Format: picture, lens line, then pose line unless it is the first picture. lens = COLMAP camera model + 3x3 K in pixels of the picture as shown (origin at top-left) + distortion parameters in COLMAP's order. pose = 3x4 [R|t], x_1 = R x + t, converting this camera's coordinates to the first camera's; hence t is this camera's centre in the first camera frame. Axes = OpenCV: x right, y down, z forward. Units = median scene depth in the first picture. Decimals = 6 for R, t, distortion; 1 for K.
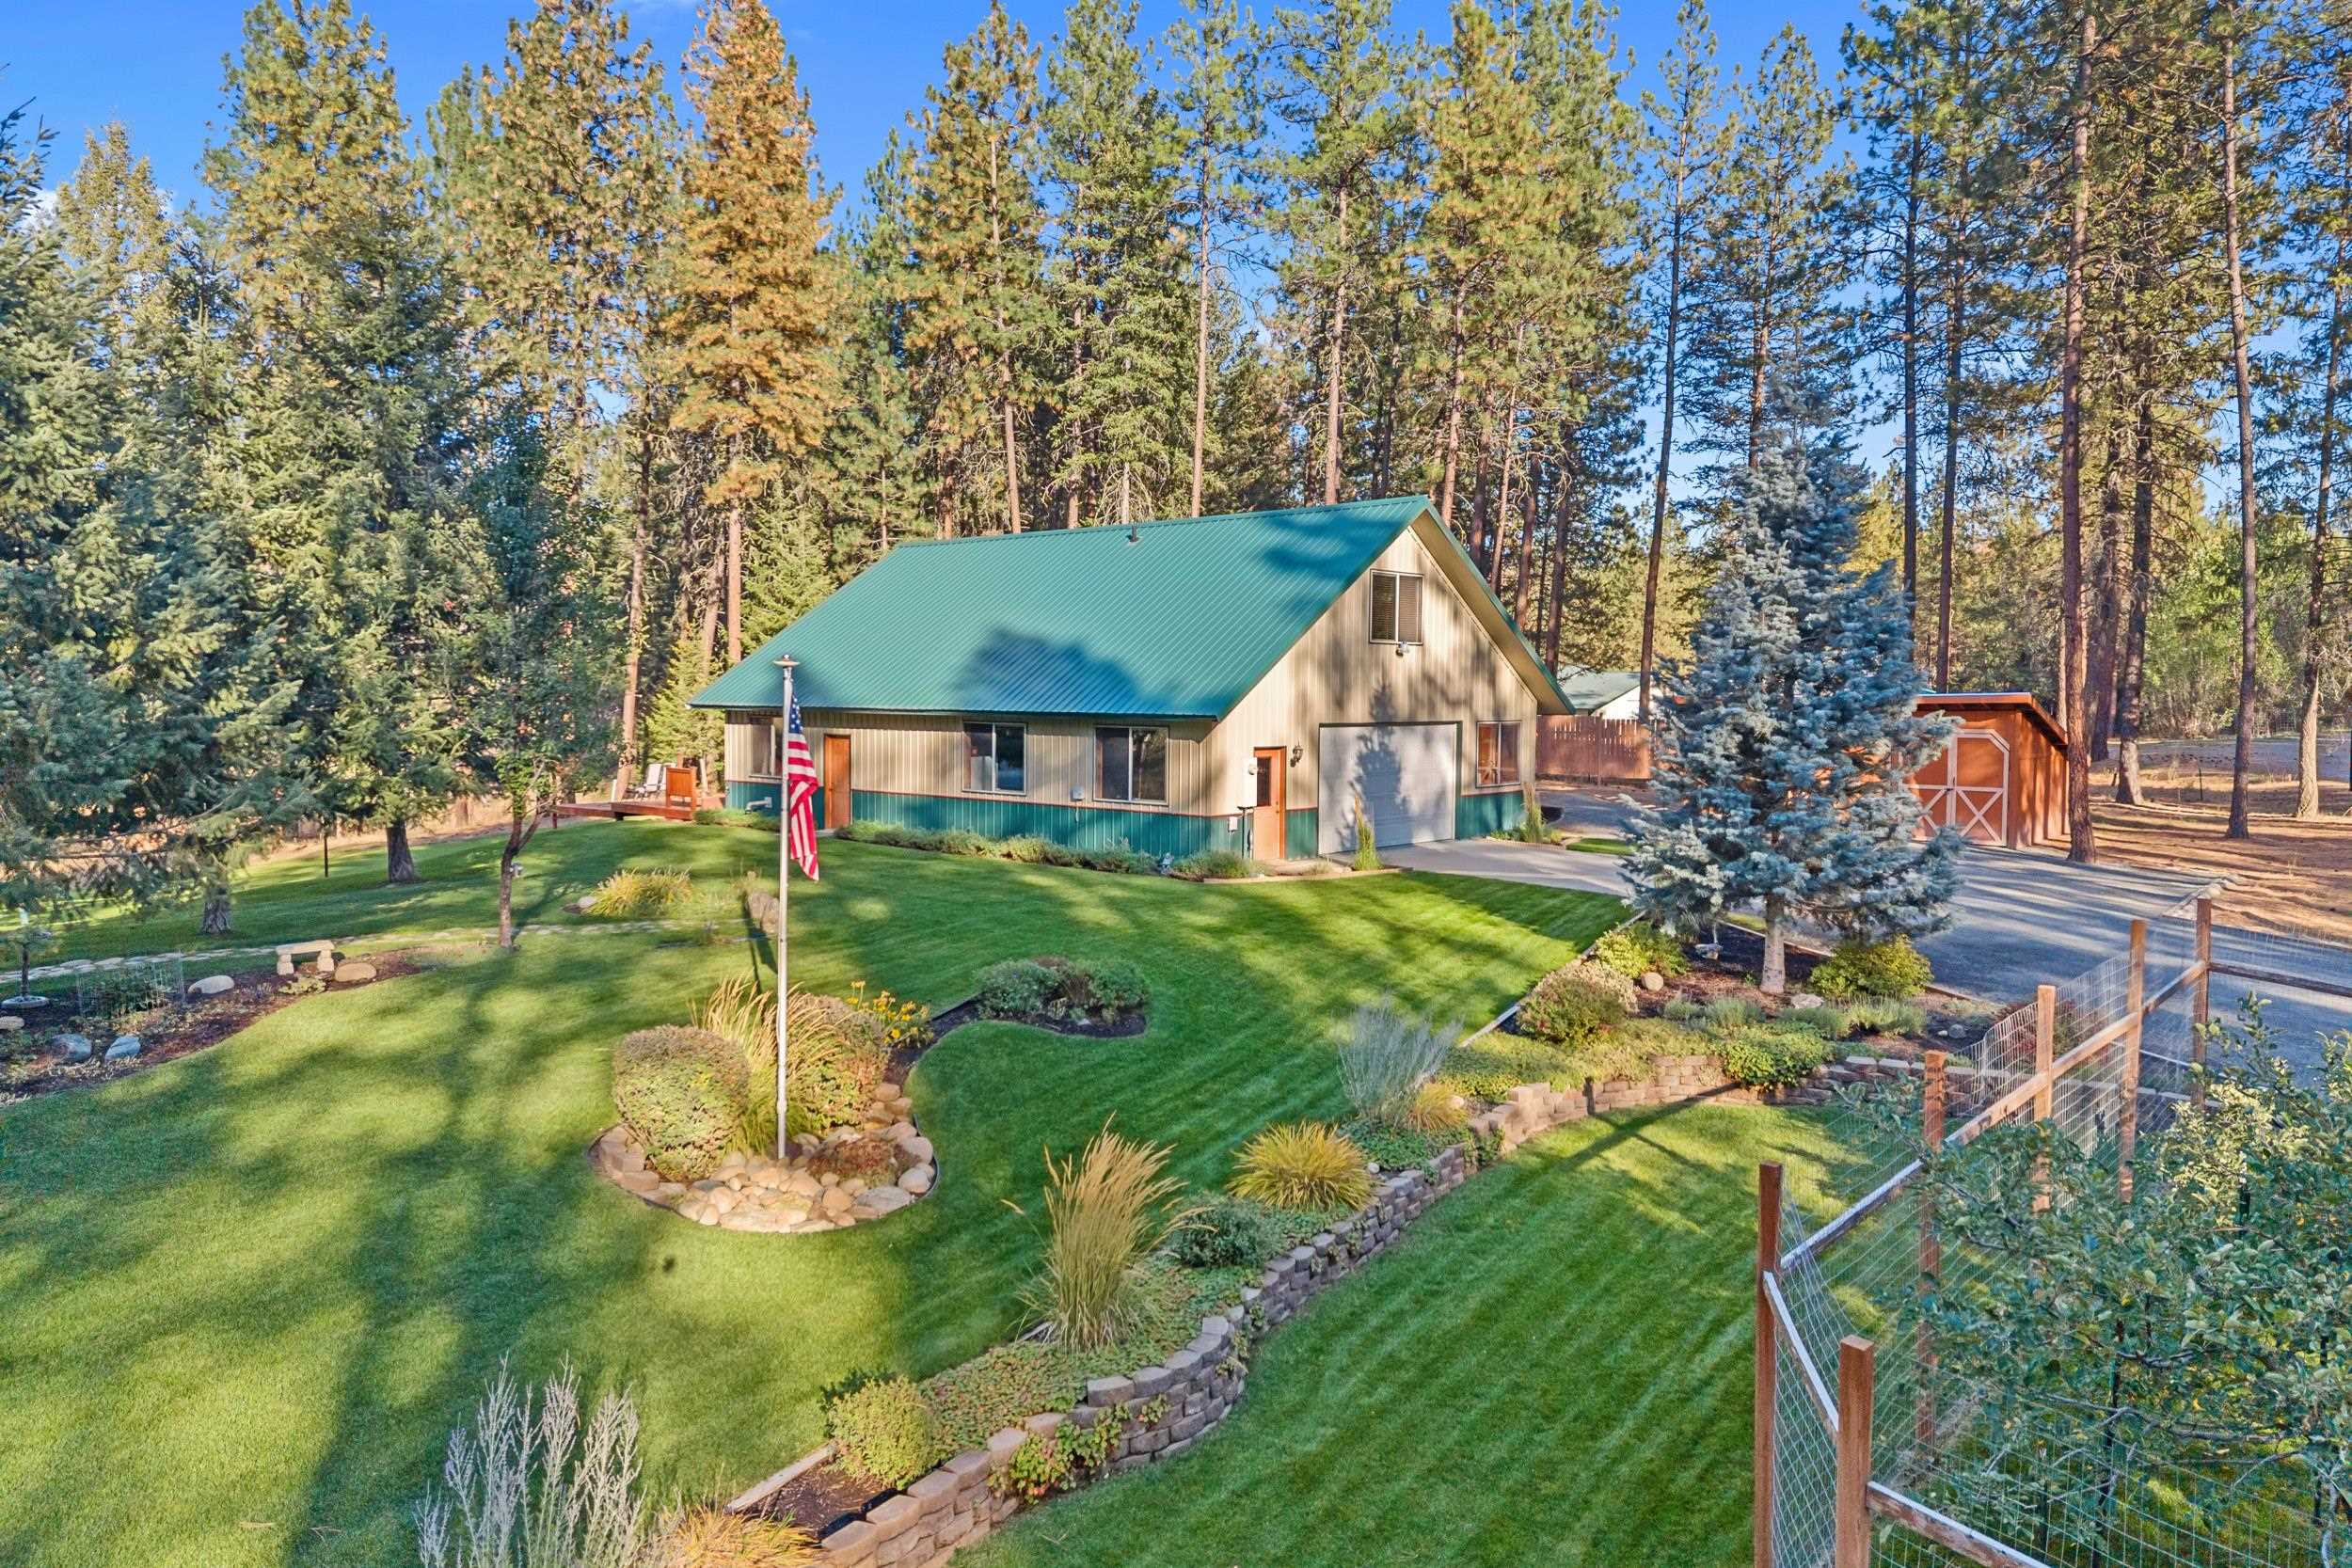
lens RADIAL K [[1590.6, 0, 1189.3], [0, 1590.6, 698.0], [0, 0, 1]] dist [0.015060, -0.018797]
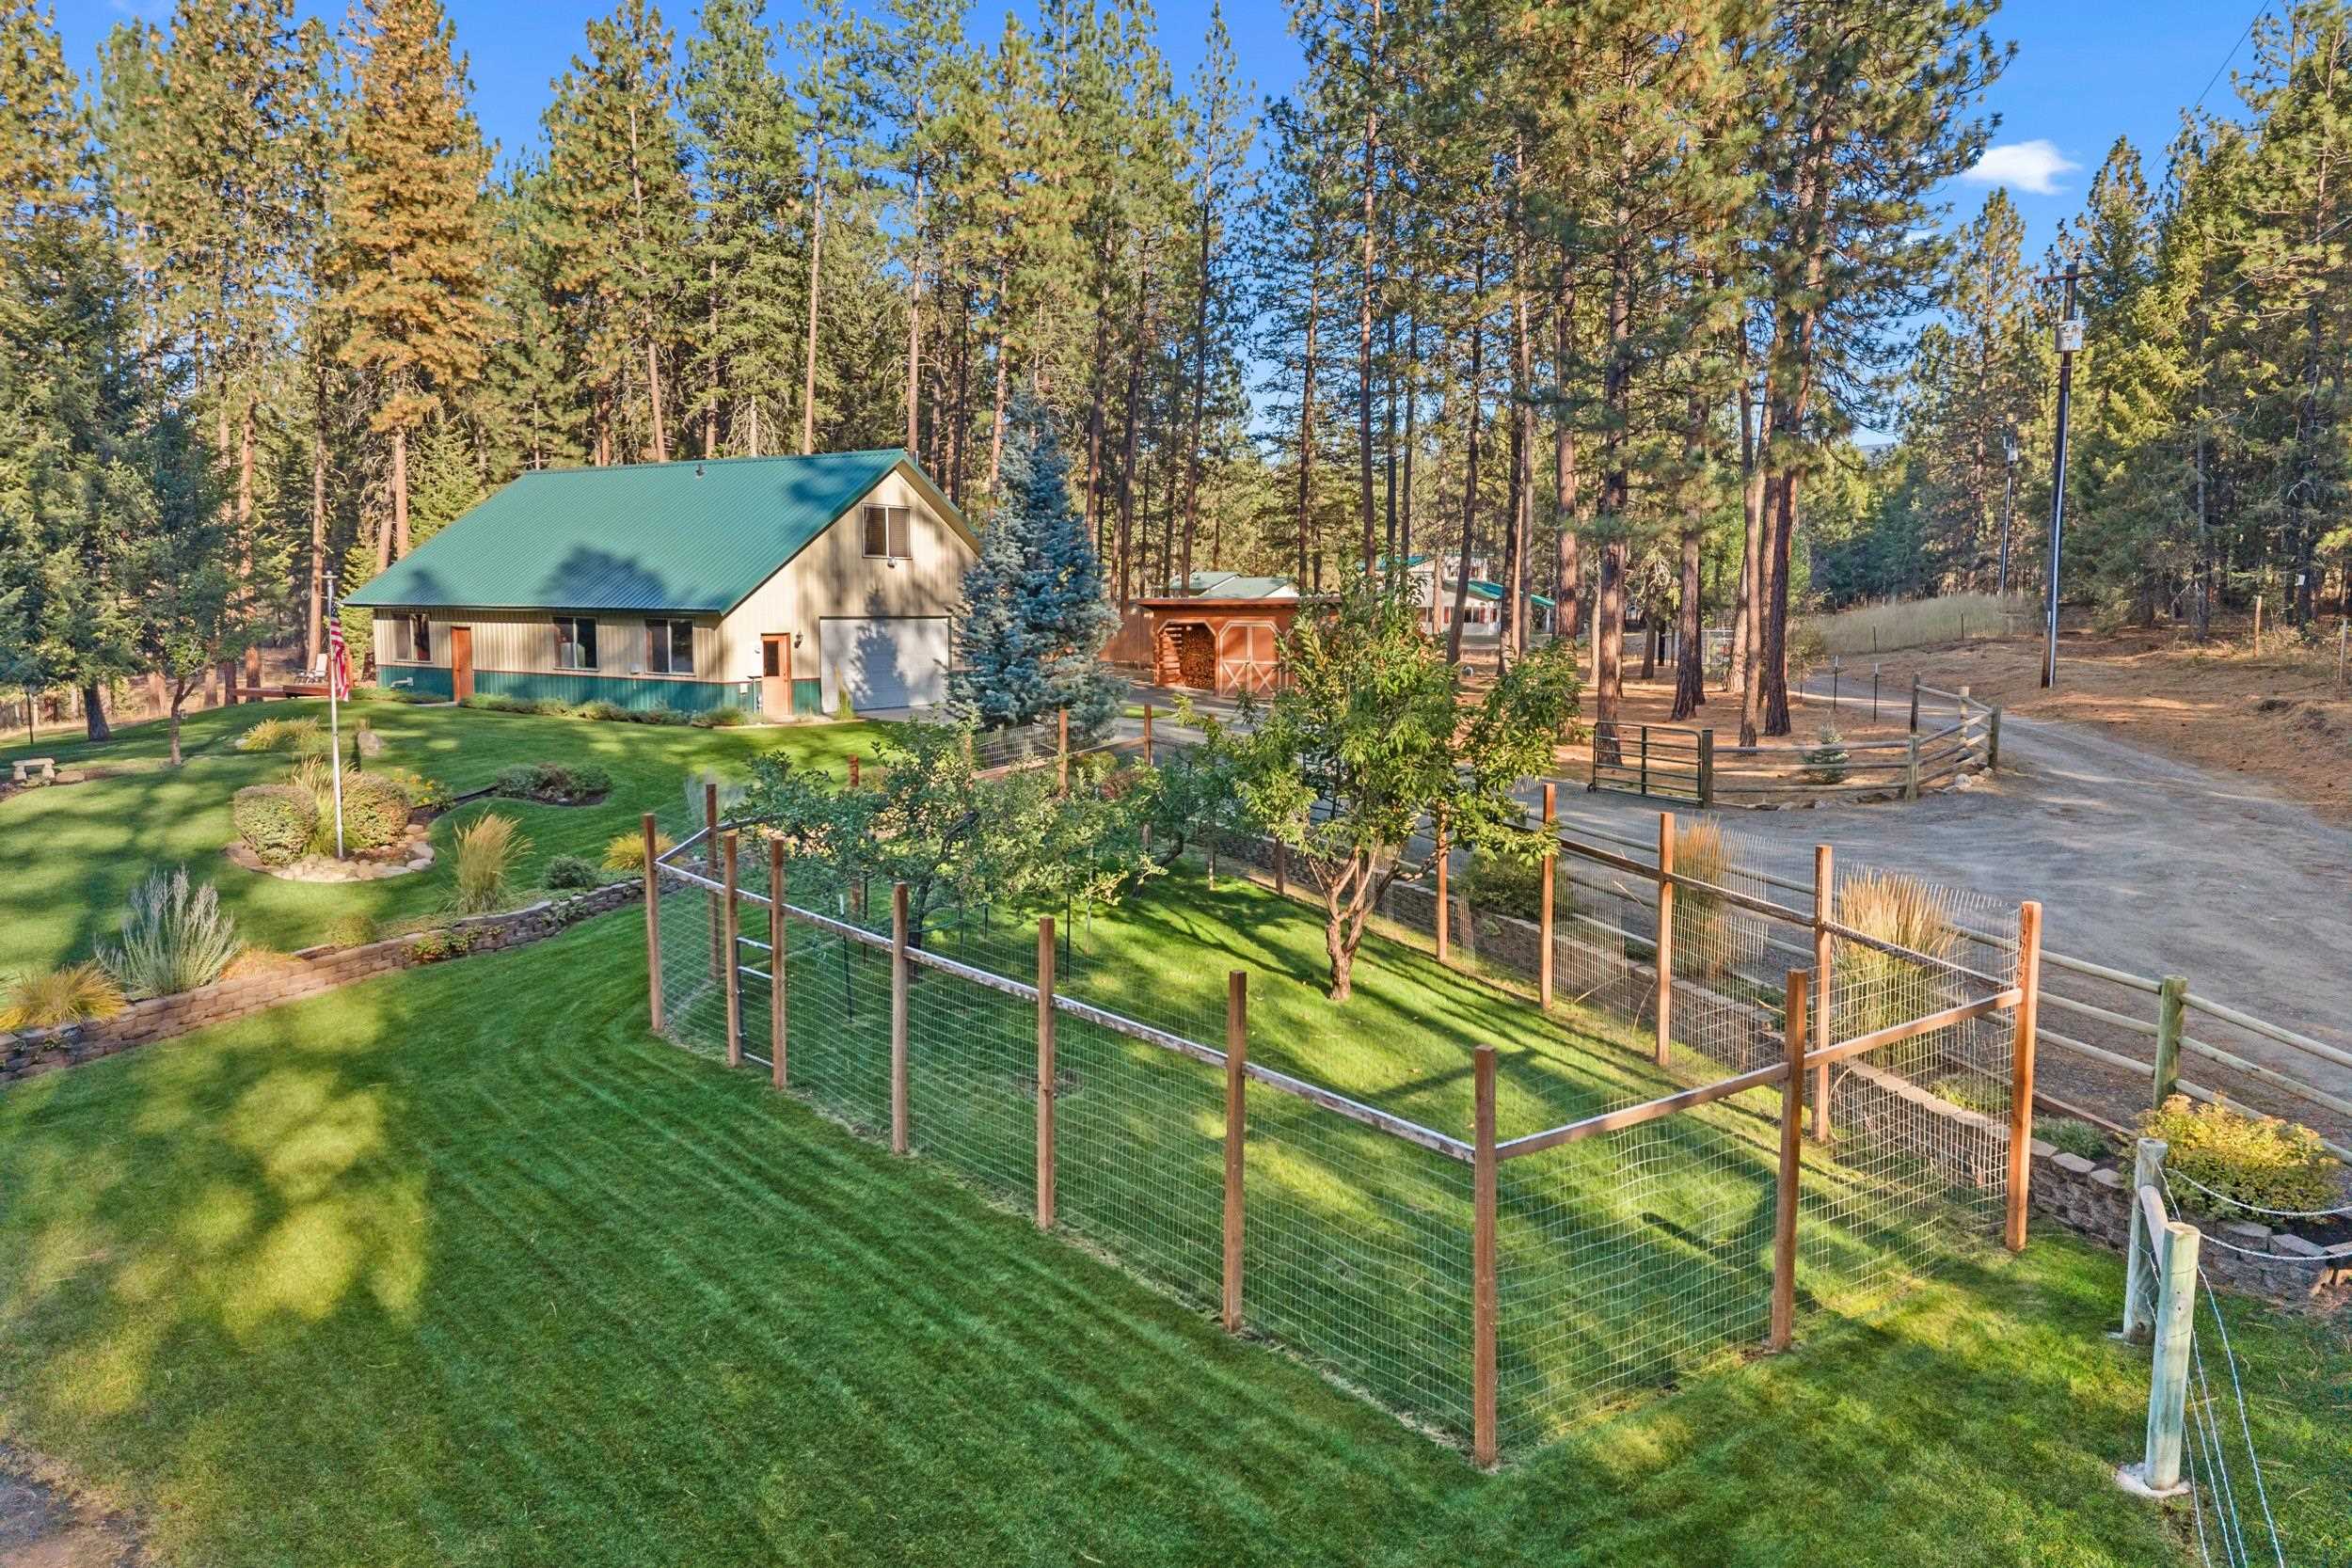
lens RADIAL K [[1590.6, 0, 1189.3], [0, 1590.6, 698.0], [0, 0, 1]] dist [0.015060, -0.018797]
pose [[0.989712, -0.008751, 0.142803, 0.119867], [-0.000063, 0.998101, 0.061599, 0.000545], [-0.143071, -0.060974, 0.987832, -0.243600]]
